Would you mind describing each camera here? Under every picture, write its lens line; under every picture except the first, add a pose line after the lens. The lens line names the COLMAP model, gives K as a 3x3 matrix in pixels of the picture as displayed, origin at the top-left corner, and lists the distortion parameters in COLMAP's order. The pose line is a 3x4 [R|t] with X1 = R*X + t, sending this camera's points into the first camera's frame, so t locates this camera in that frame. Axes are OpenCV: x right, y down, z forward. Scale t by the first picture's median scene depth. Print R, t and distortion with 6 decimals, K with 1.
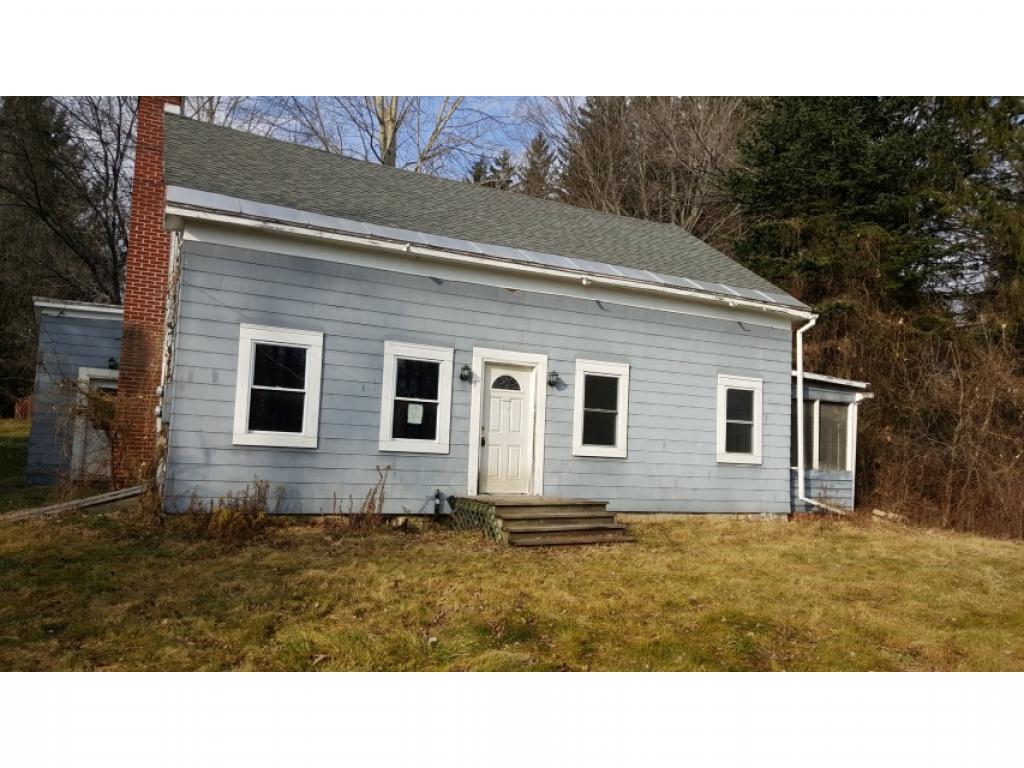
lens RADIAL K [[736.4, 0, 493.6], [0, 736.4, 409.0], [0, 0, 1]] dist [0.106243, -0.103711]
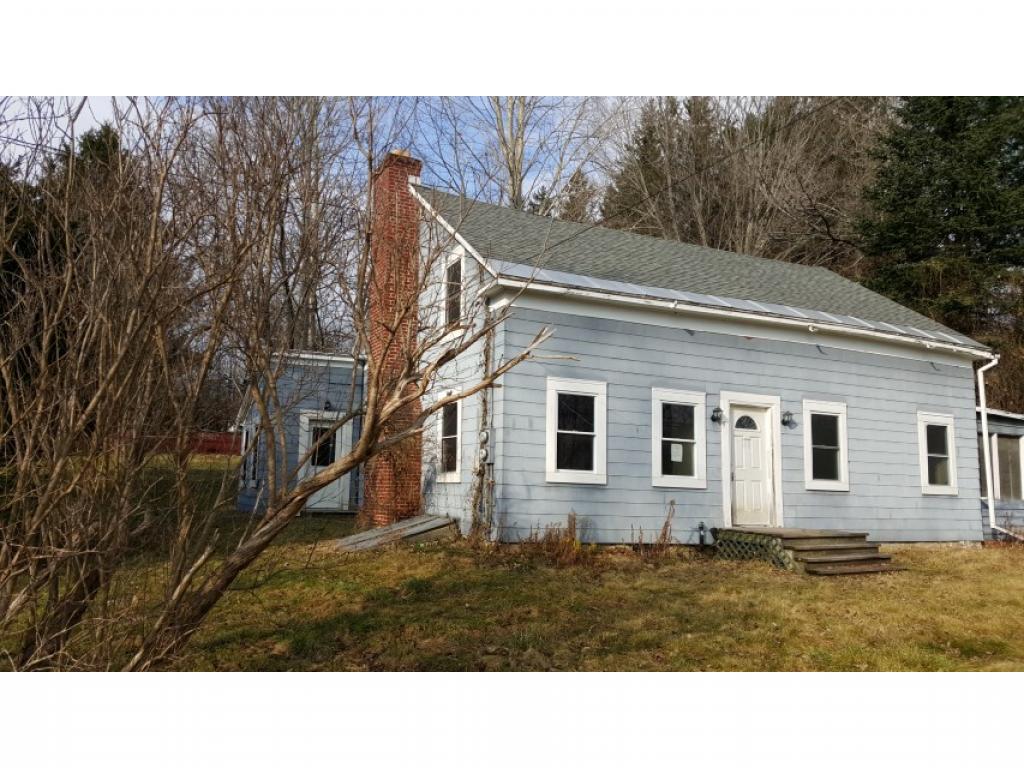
lens RADIAL K [[736.4, 0, 505.5], [0, 736.4, 390.0], [0, 0, 1]] dist [0.106243, -0.103711]
pose [[0.999810, -0.011953, -0.015384, -0.321324], [0.010979, 0.998022, -0.061896, -0.019483], [0.016094, 0.061715, 0.997964, -0.108992]]
